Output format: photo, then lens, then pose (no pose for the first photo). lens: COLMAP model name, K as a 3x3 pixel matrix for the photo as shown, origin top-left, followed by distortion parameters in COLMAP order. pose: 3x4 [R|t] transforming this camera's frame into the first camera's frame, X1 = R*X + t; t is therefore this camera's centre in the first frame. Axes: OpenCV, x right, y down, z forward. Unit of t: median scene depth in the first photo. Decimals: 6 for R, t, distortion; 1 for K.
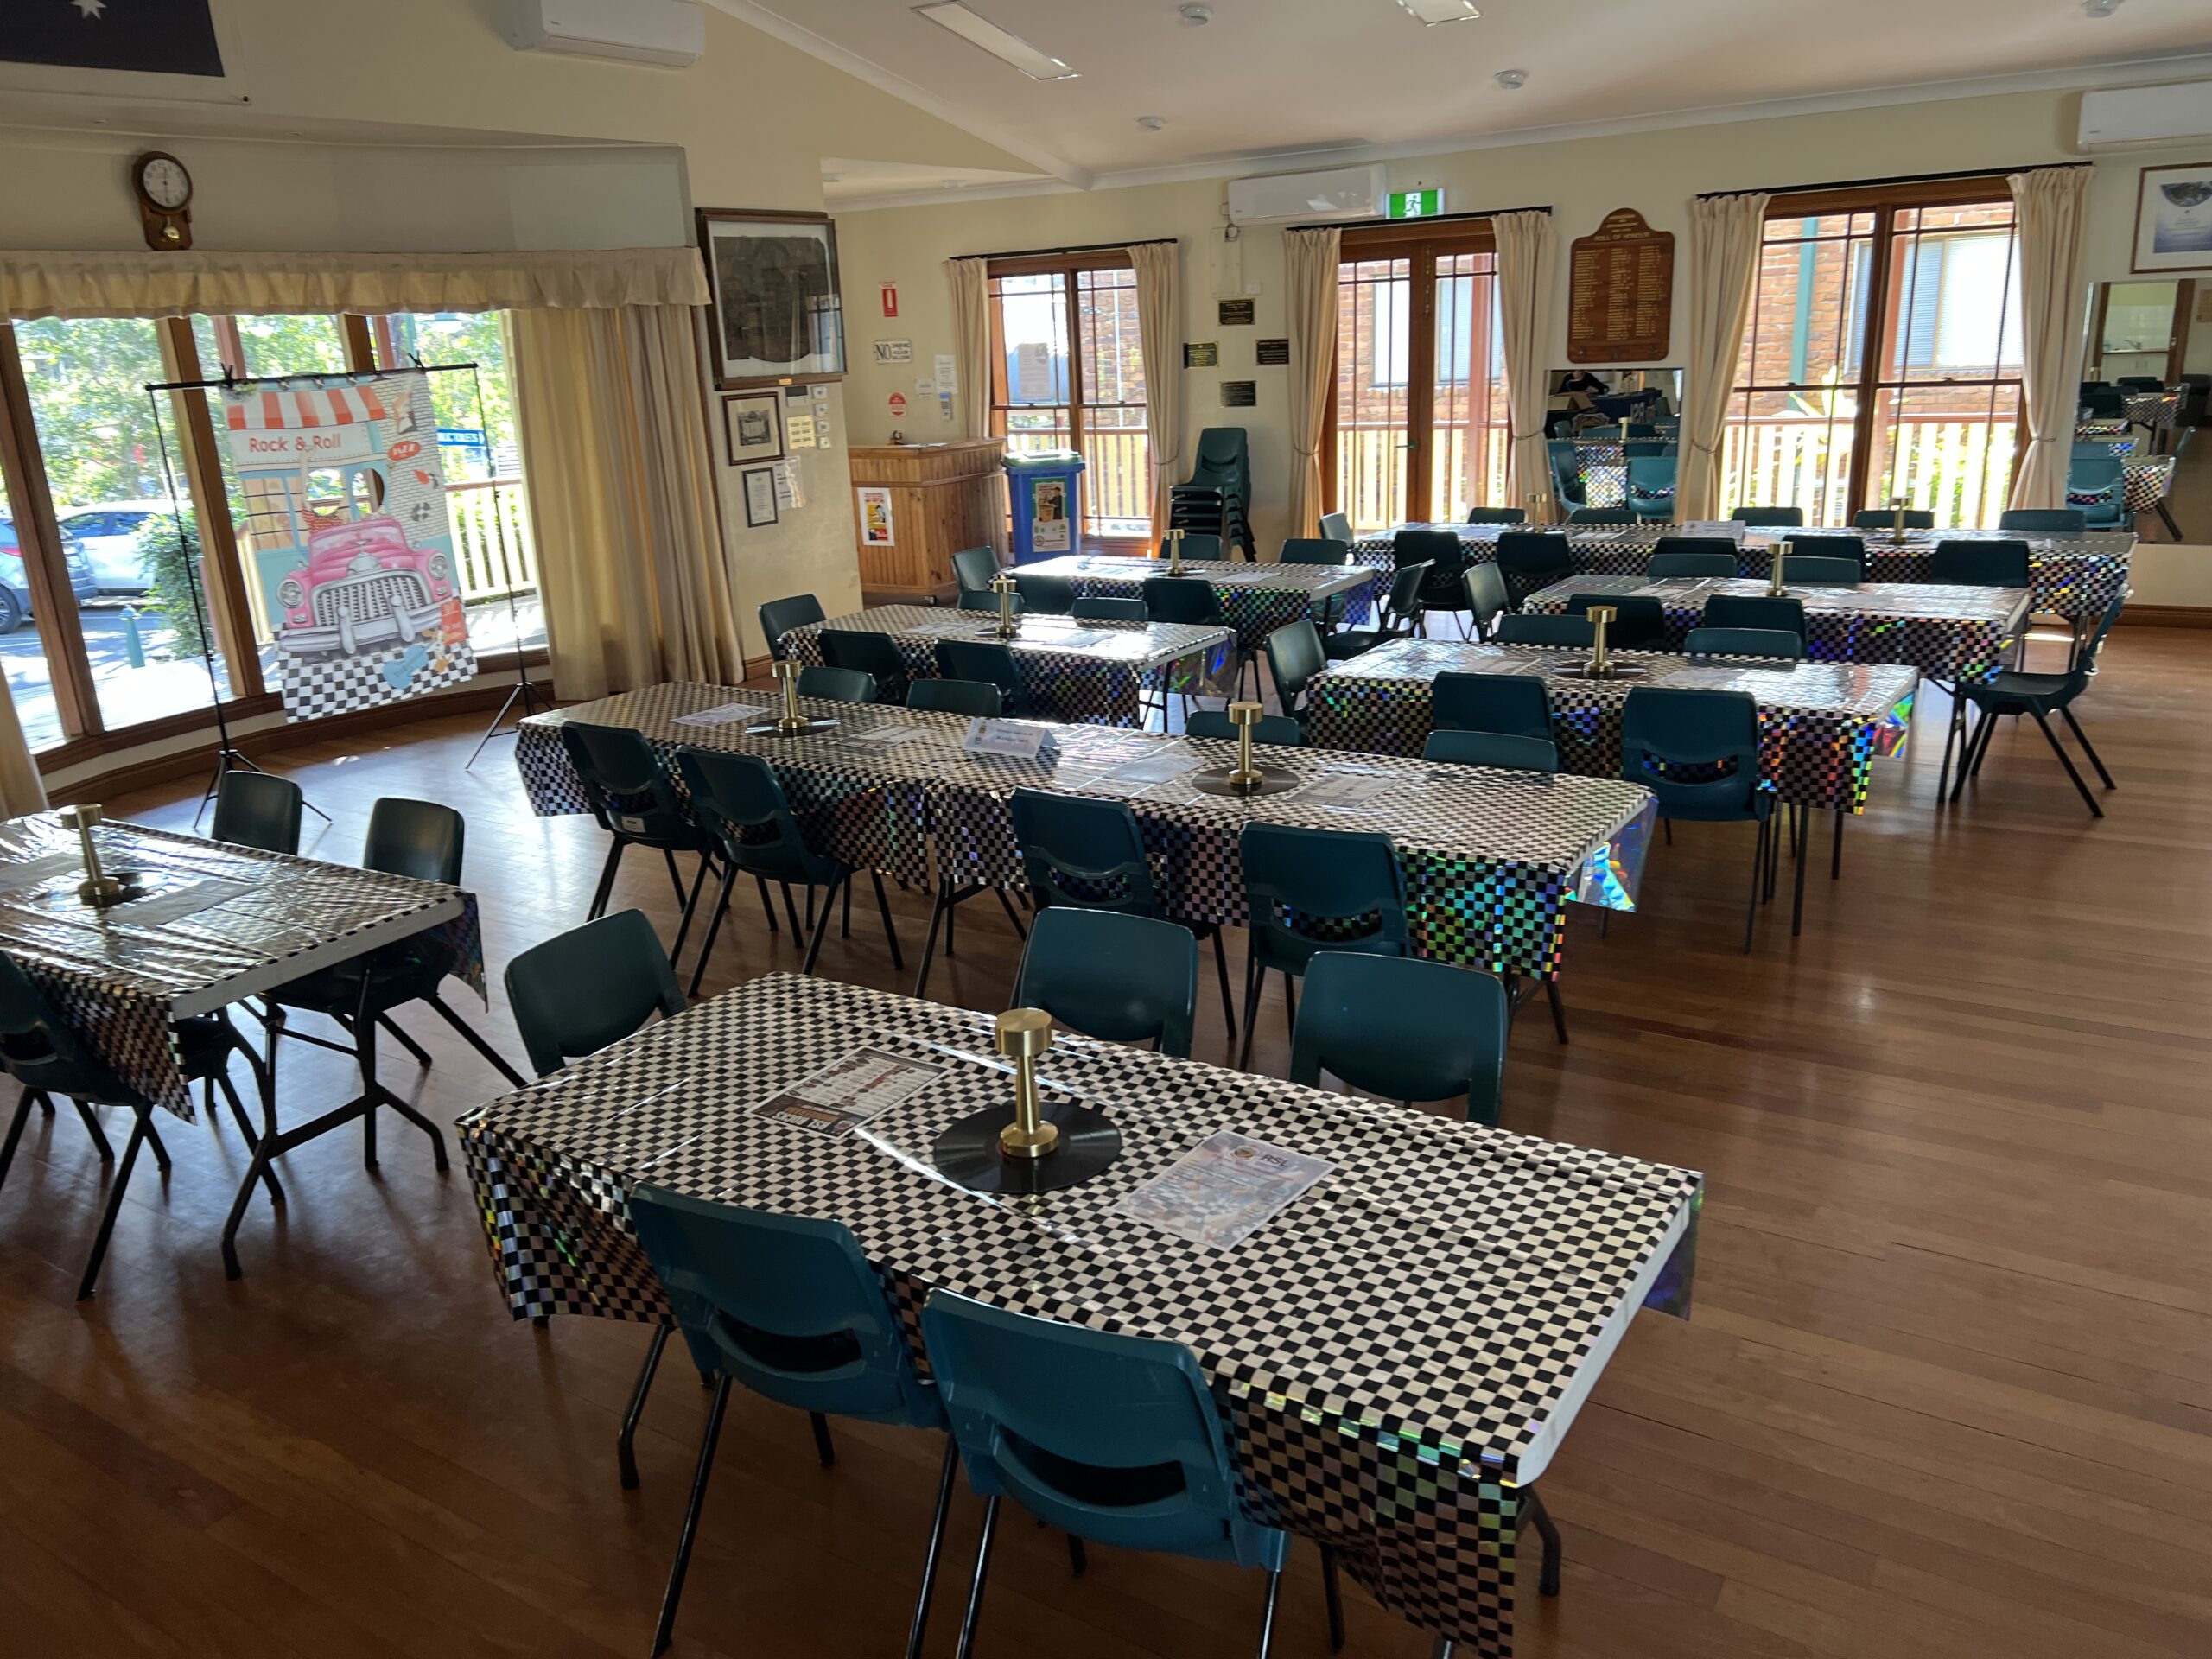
lens RADIAL K [[1675.7, 0, 1076.9], [0, 1675.7, 847.1], [0, 0, 1]] dist [0.039015, -0.038747]
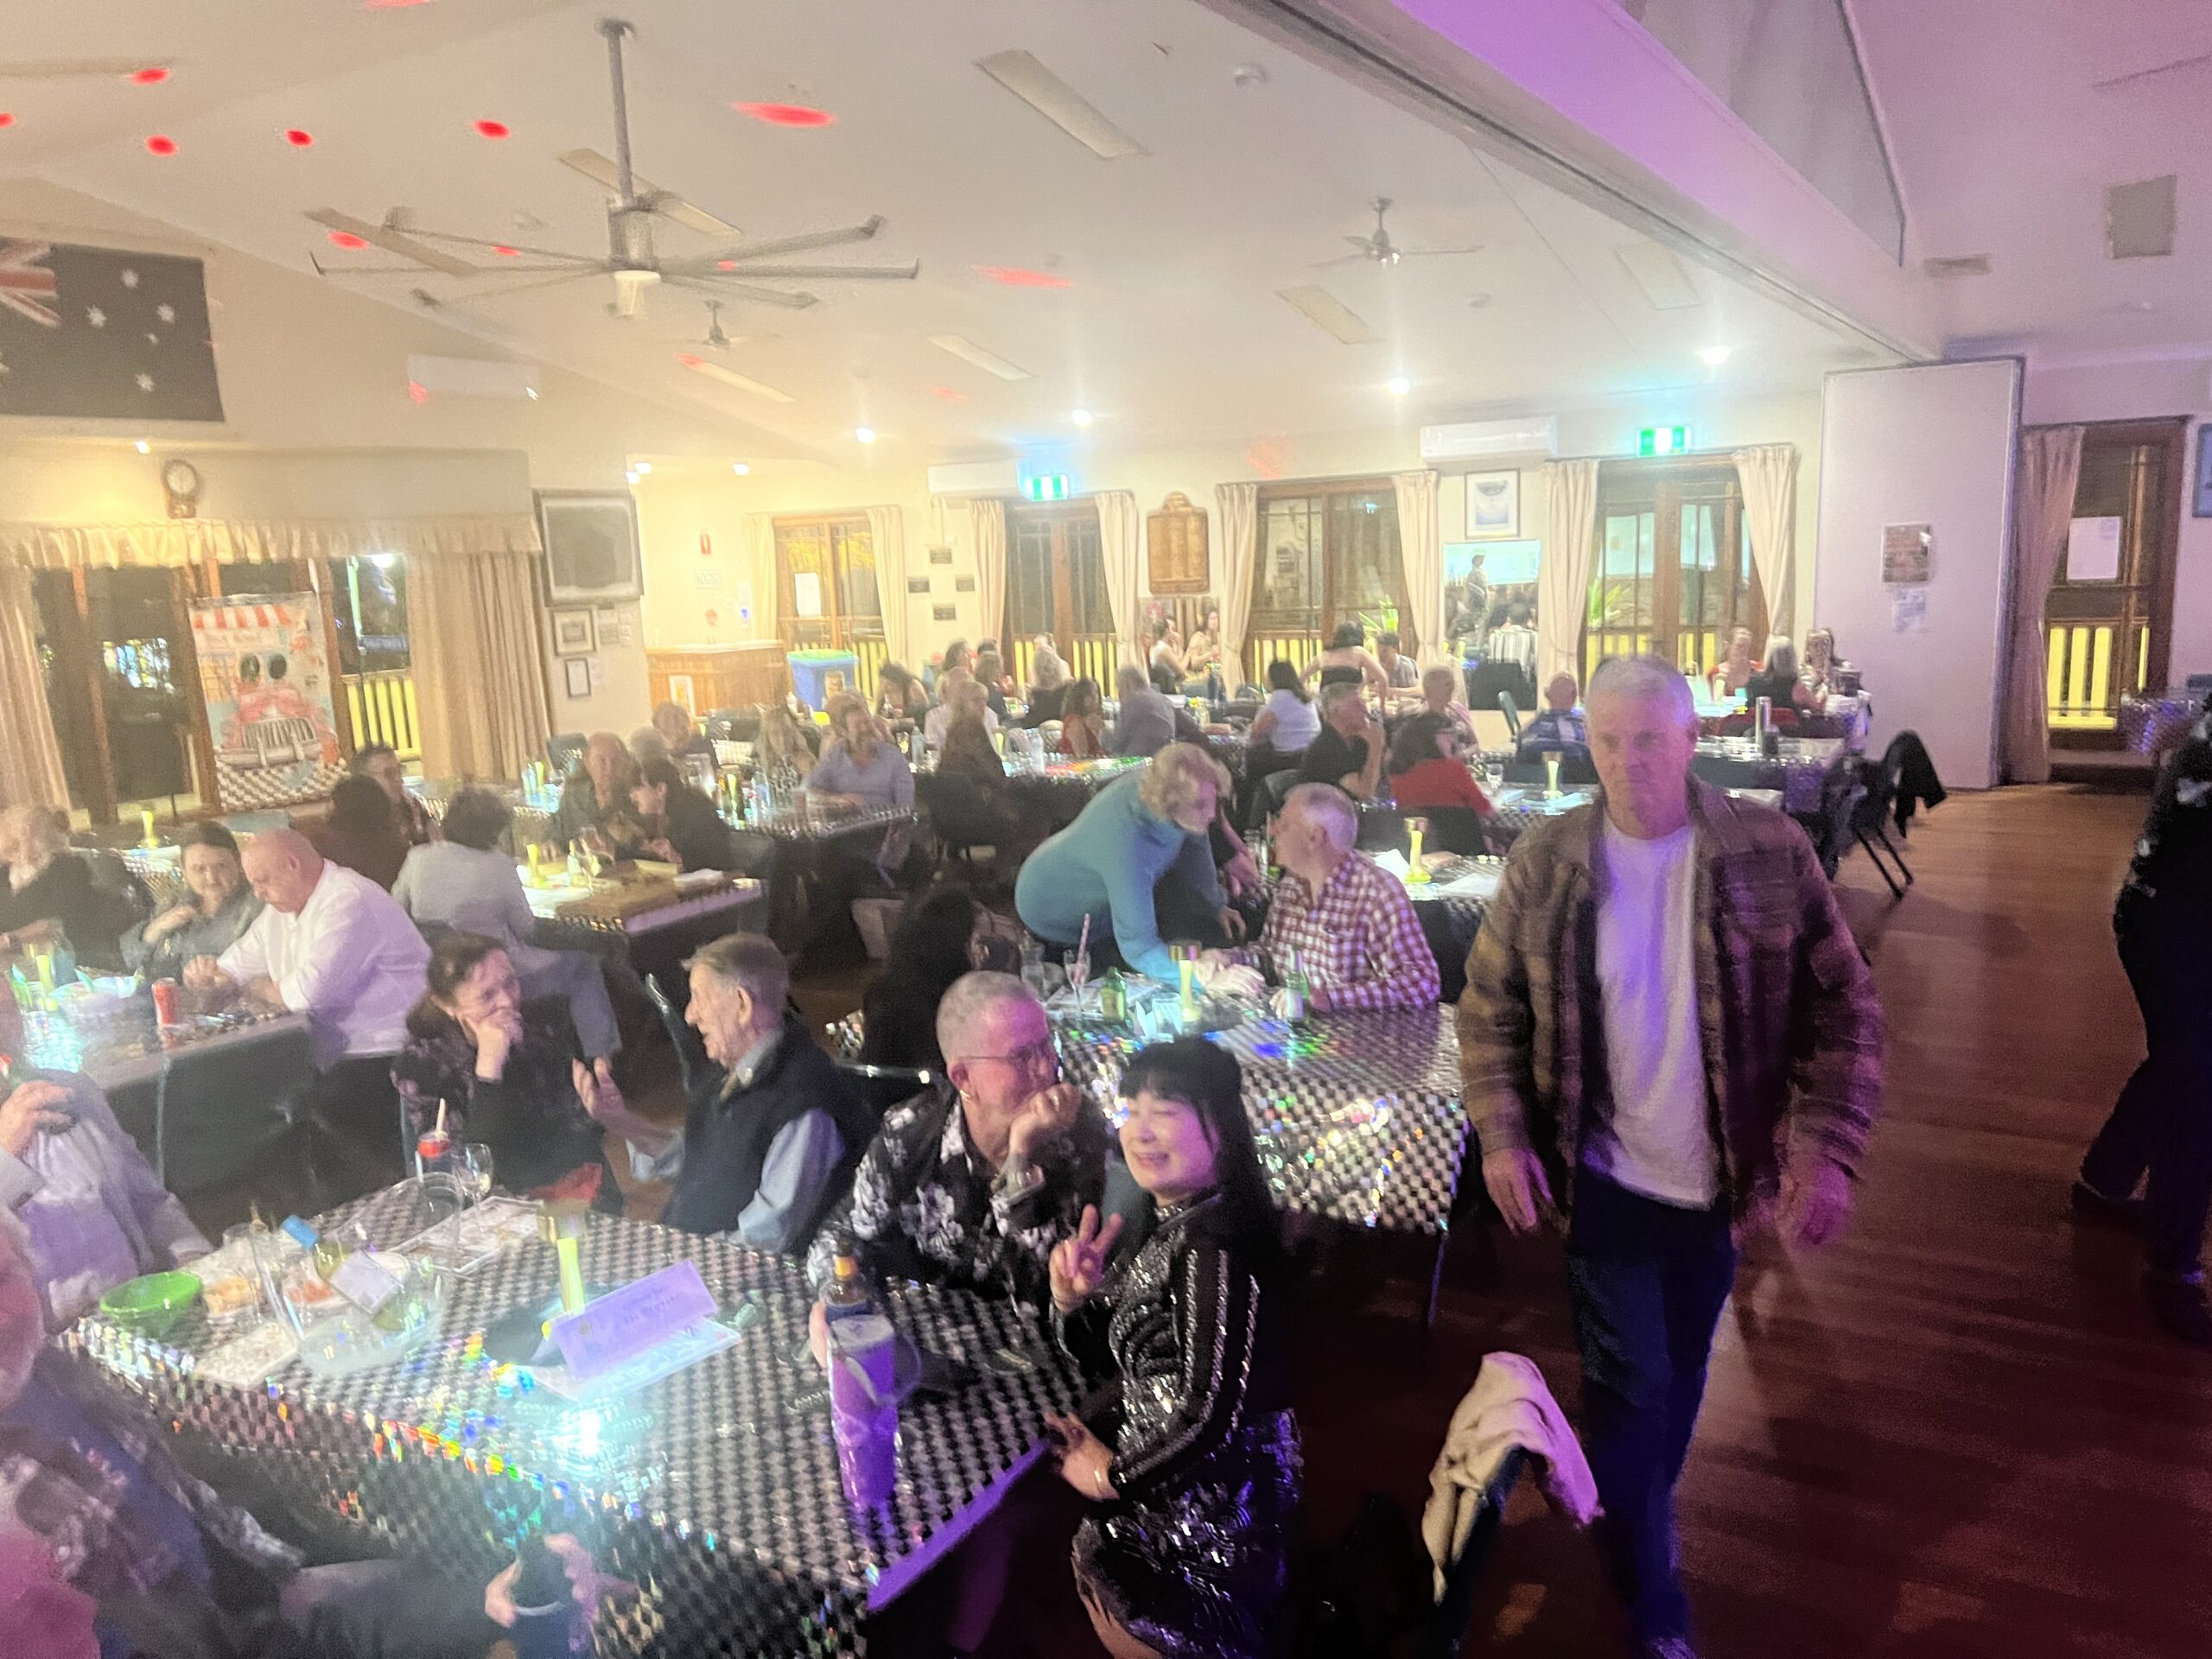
lens RADIAL K [[1662.6, 0, 1091.1], [0, 1662.6, 858.2], [0, 0, 1]] dist [0.067168, -0.069857]
pose [[0.999180, -0.003711, 0.040320, 0.196774], [0.008530, 0.992735, -0.120018, 0.124901], [-0.039582, 0.120263, 0.991953, -0.442258]]
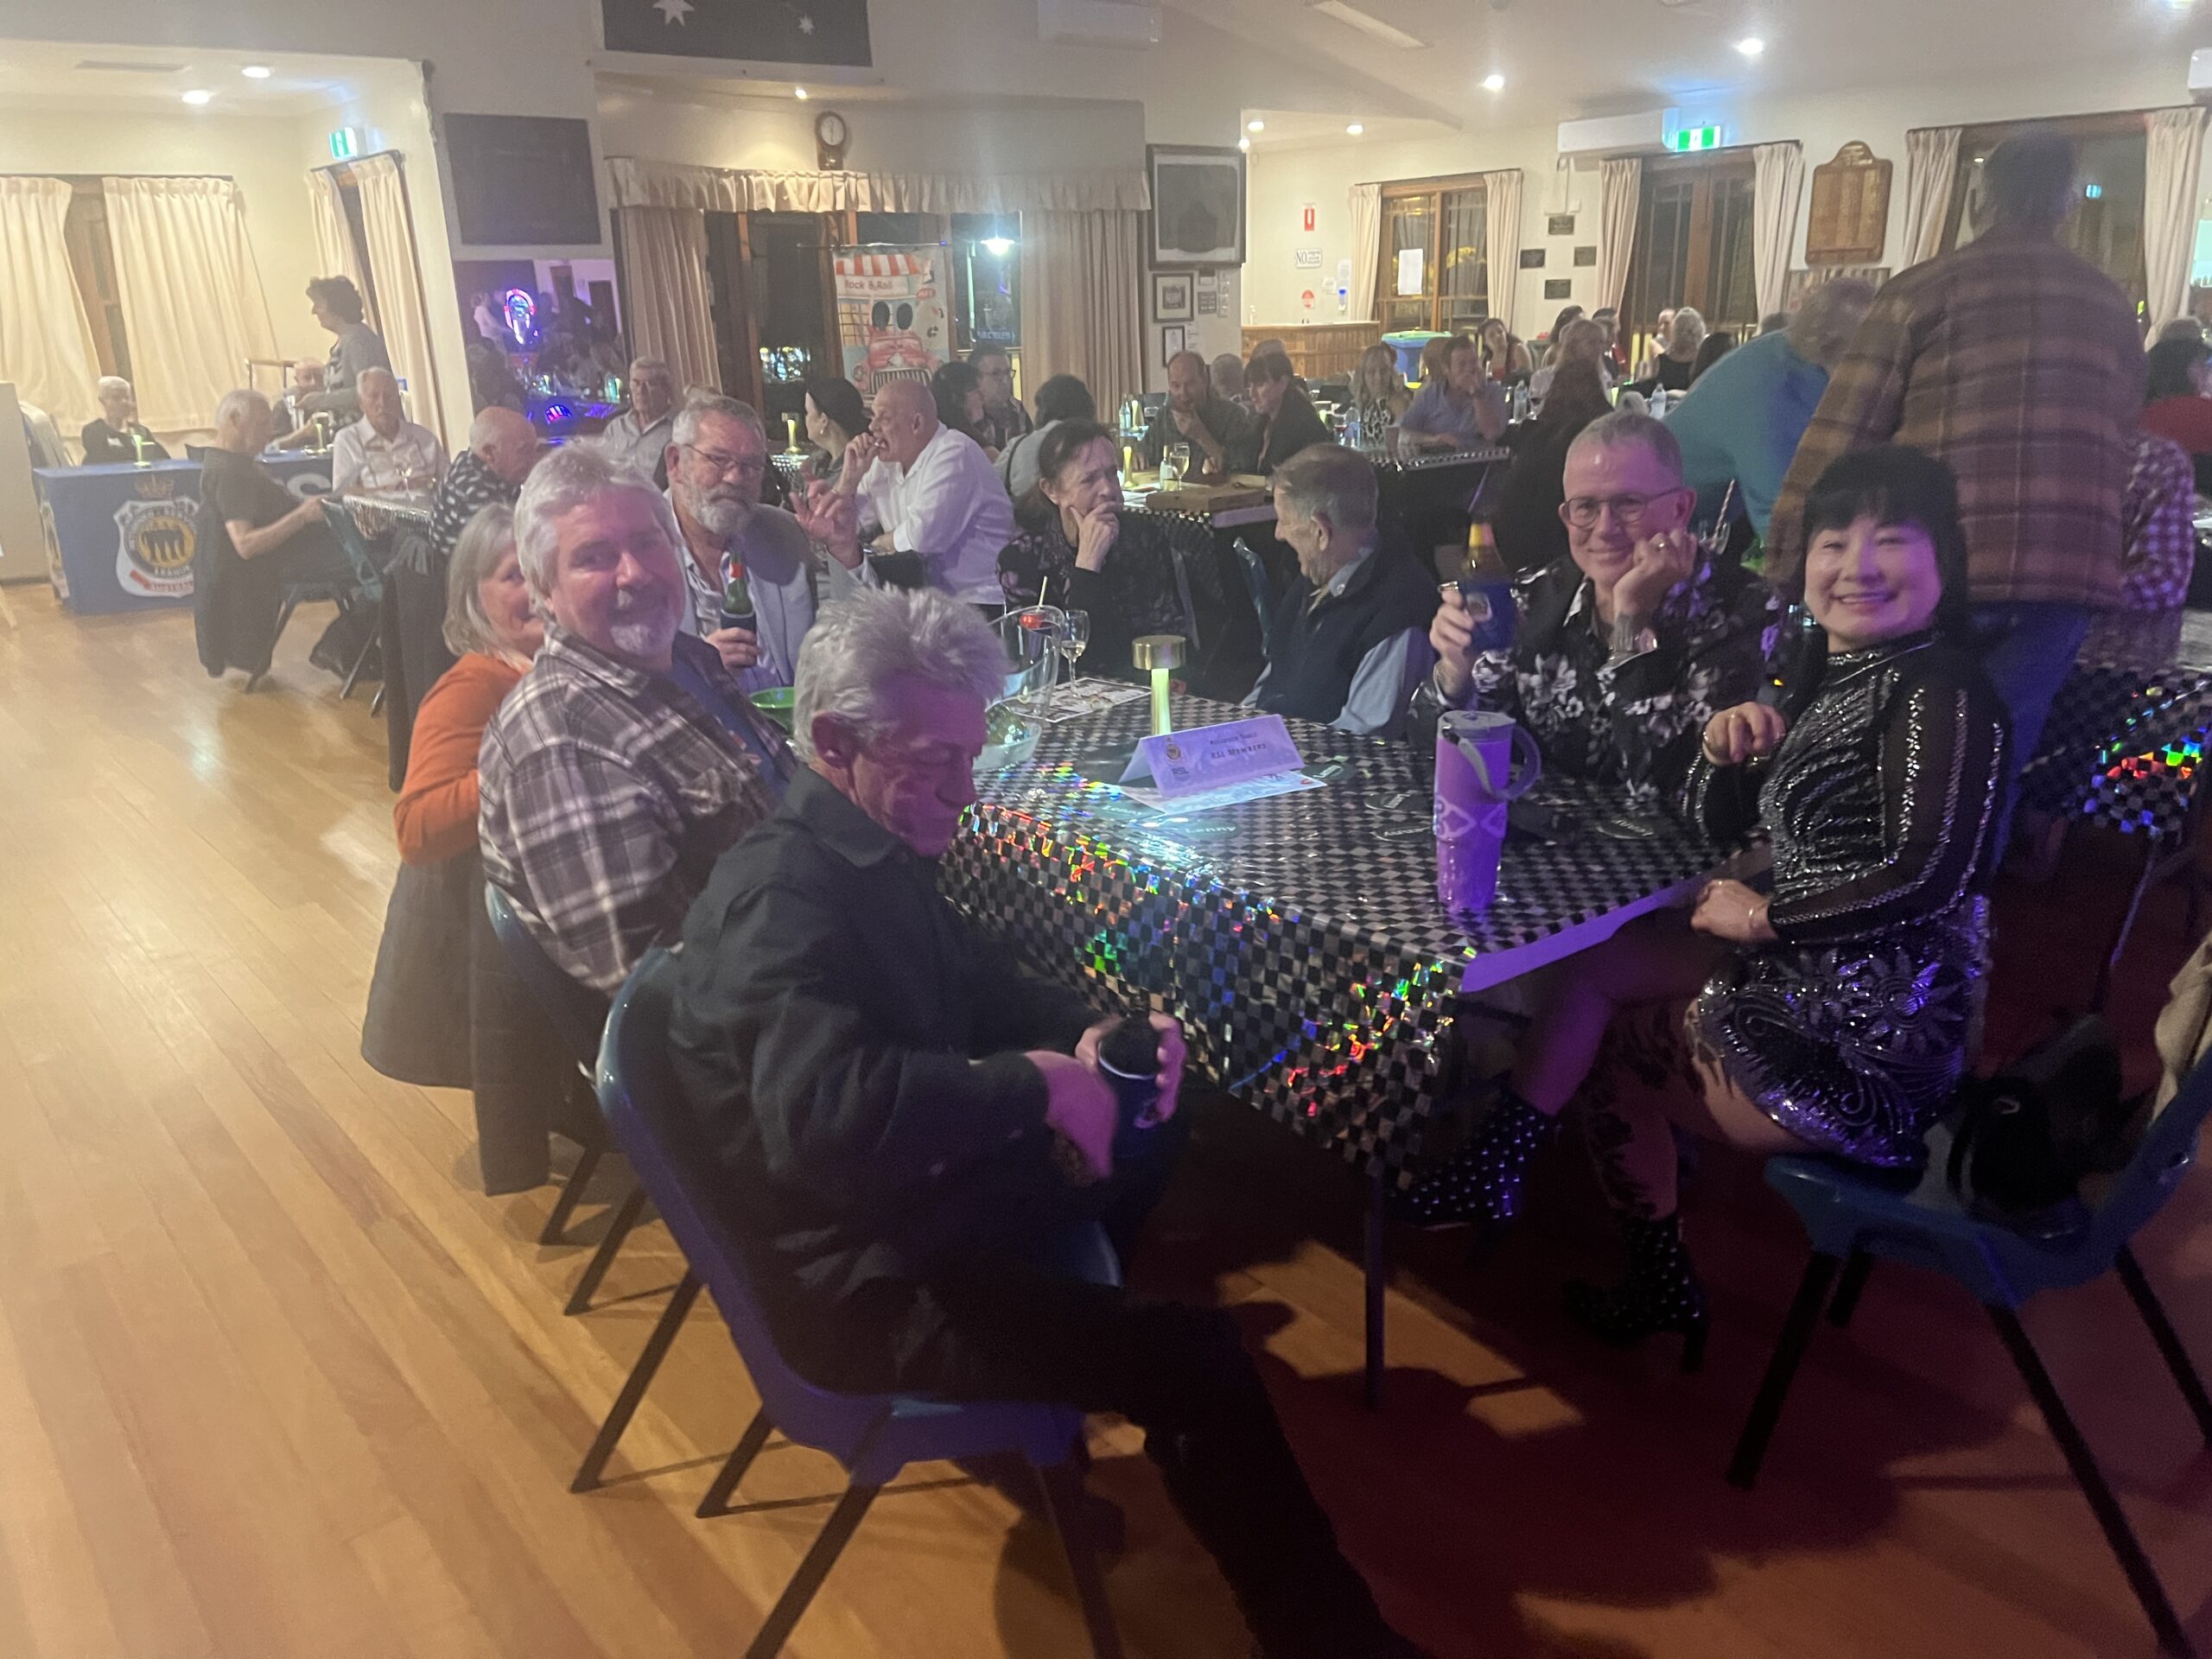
lens RADIAL K [[1671.9, 0, 1088.8], [0, 1671.9, 850.1], [0, 0, 1]] dist [0.041223, -0.047186]
pose [[0.955243, 0.110930, -0.274235, 0.187238], [-0.103538, 0.993766, 0.041329, 0.172408], [0.277110, -0.011086, 0.960774, -0.418938]]
